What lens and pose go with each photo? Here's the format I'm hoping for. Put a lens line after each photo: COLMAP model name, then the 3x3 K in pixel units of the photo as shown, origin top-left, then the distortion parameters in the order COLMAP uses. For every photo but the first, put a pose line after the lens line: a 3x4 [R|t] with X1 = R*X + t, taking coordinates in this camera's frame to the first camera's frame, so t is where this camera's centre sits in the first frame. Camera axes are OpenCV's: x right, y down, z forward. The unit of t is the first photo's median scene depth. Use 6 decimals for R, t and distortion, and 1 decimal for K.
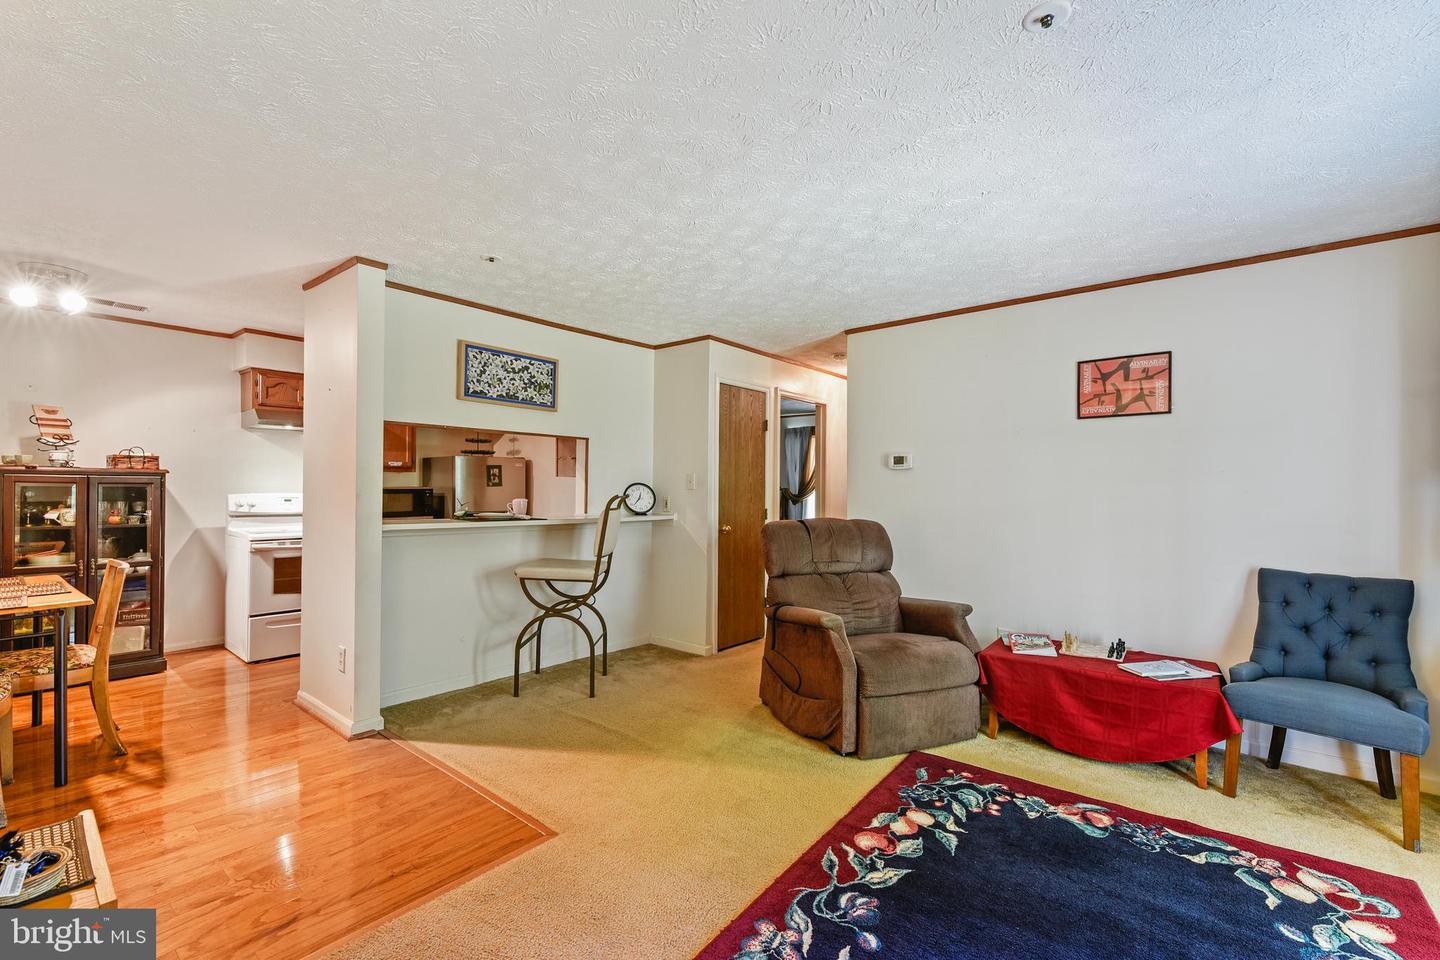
lens RADIAL K [[621.4, 0, 722.6], [0, 621.4, 487.7], [0, 0, 1]] dist [0.000673, -0.000731]
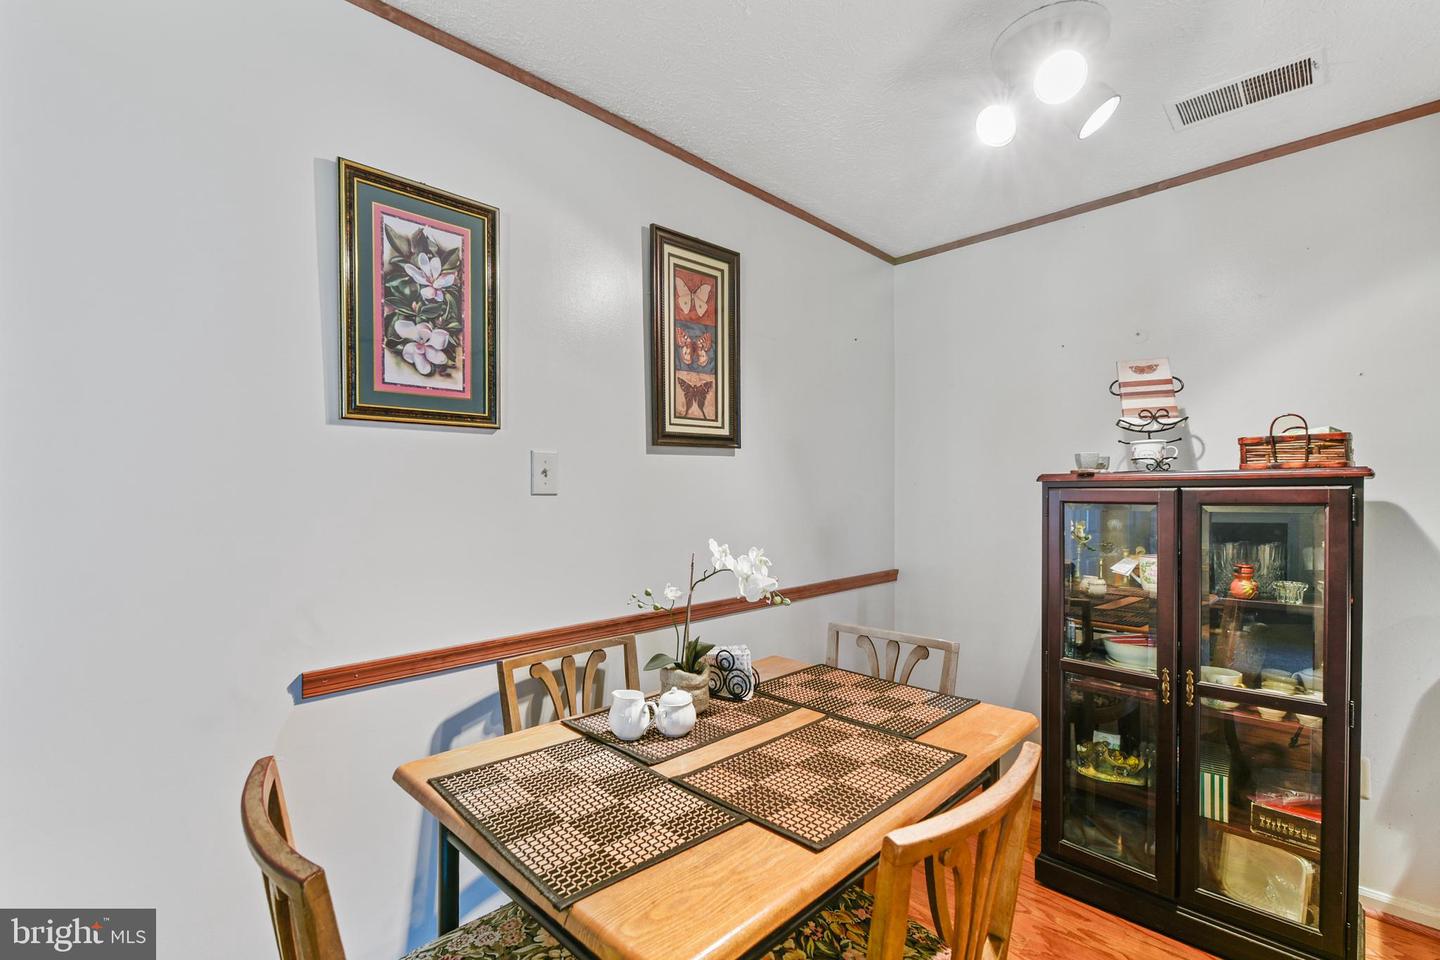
lens RADIAL K [[624.0, 0, 717.0], [0, 624.0, 500.6], [0, 0, 1]] dist [-0.000126, -0.000284]
pose [[-0.106880, -0.000994, -0.994271, -0.594349], [0.003524, 0.999993, -0.001379, -0.011991], [0.994266, -0.003651, -0.106876, 0.802809]]
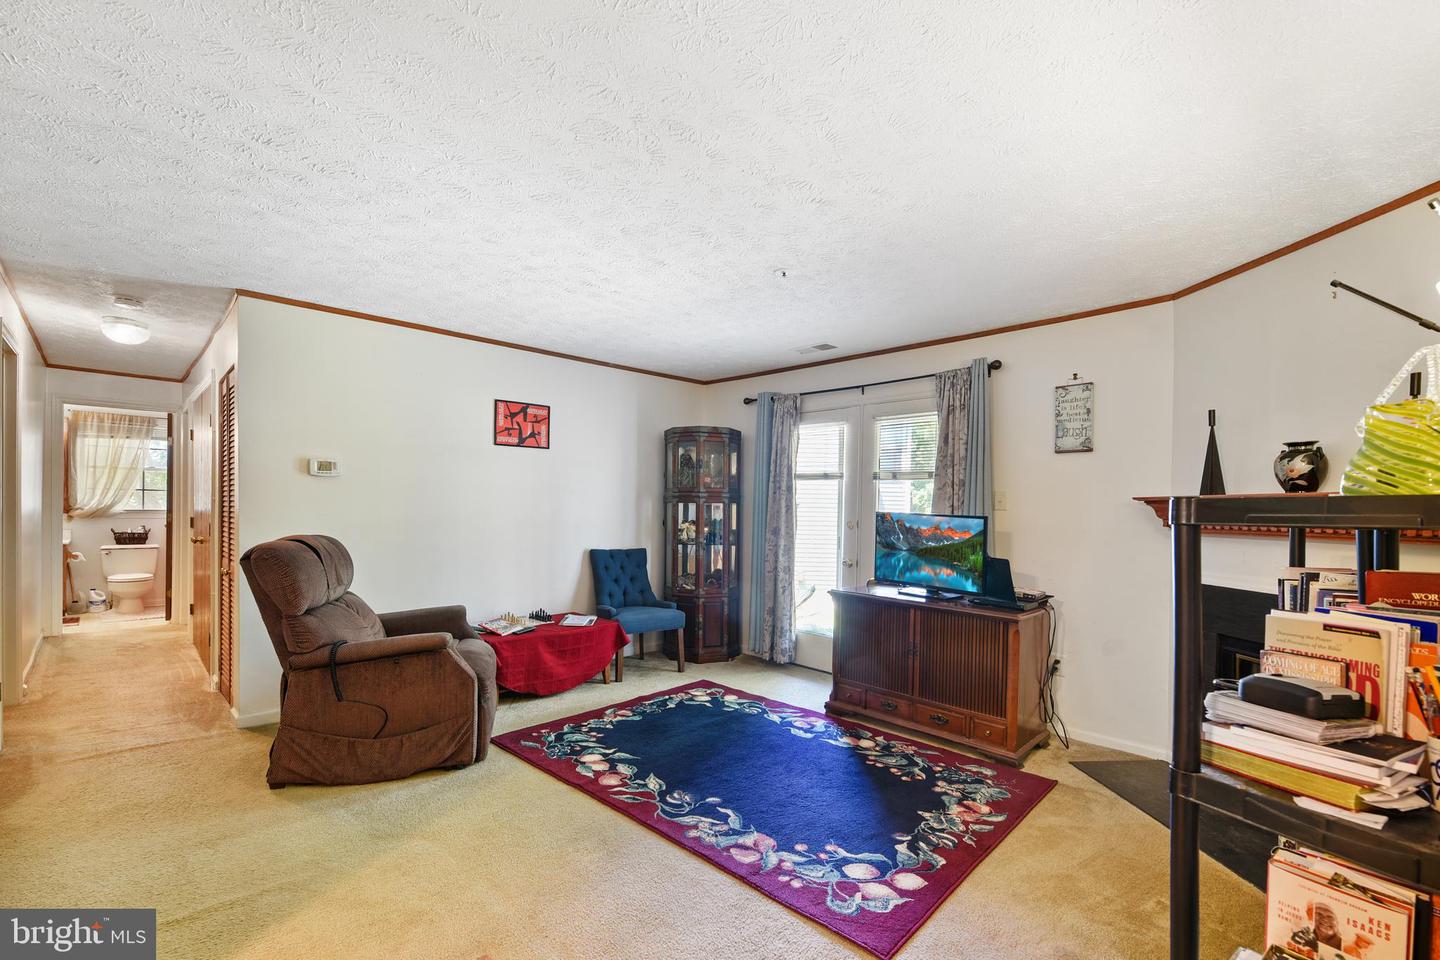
lens RADIAL K [[617.4, 0, 723.2], [0, 617.4, 513.5], [0, 0, 1]] dist [0.001110, -0.000040]
pose [[0.109789, -0.021638, 0.993719, -0.653920], [-0.022347, 0.999457, 0.024231, -0.013206], [-0.993704, -0.024866, 0.109246, 0.420896]]
